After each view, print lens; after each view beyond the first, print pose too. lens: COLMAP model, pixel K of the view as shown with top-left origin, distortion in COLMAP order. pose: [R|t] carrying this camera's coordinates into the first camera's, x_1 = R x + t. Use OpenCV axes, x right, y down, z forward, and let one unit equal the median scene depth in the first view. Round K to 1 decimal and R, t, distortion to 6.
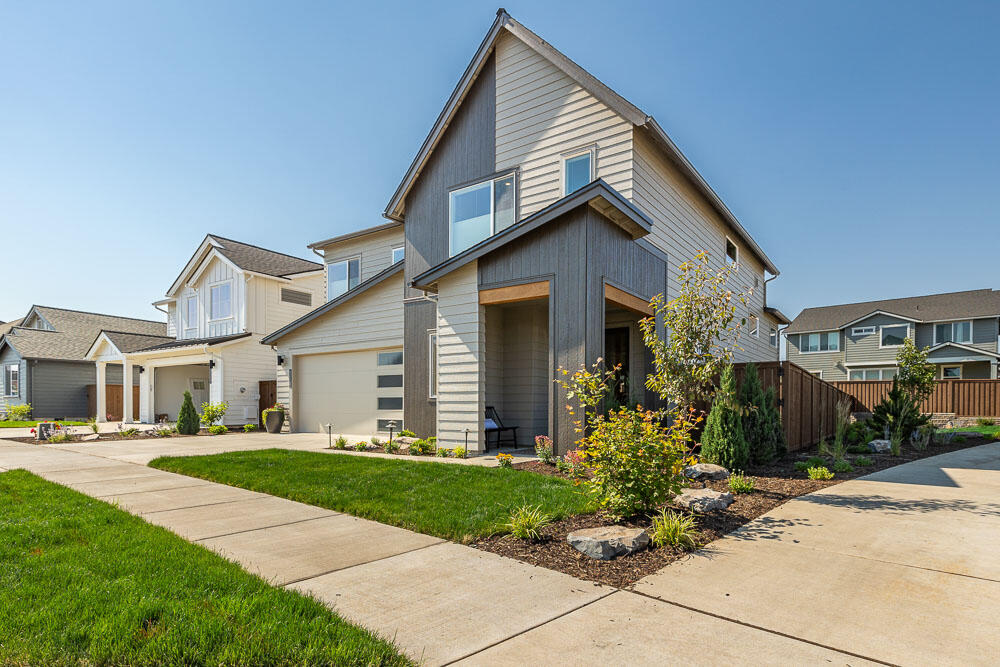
lens RADIAL K [[509.4, 0, 497.5], [0, 509.4, 368.7], [0, 0, 1]] dist [-0.000185, -0.000202]
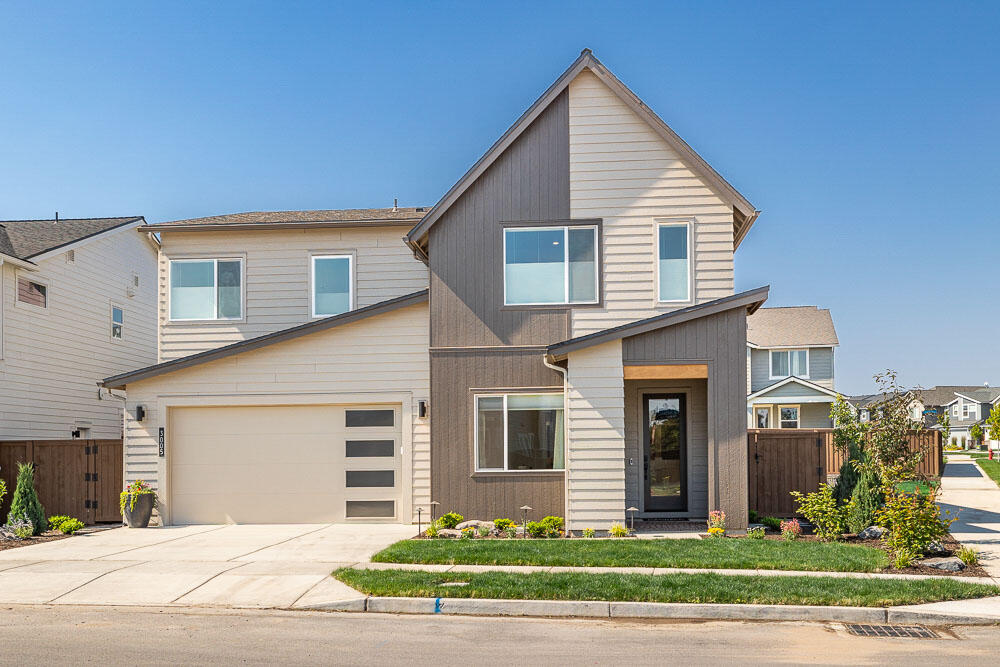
lens RADIAL K [[944.3, 0, 500.0], [0, 944.3, 333.5], [0, 0, 1]] dist [-0.011612, -0.003816]
pose [[0.887837, 0.046918, 0.457760, -0.864233], [-0.018606, 0.997635, -0.066166, -0.071159], [-0.459782, 0.050227, 0.886610, -0.407196]]
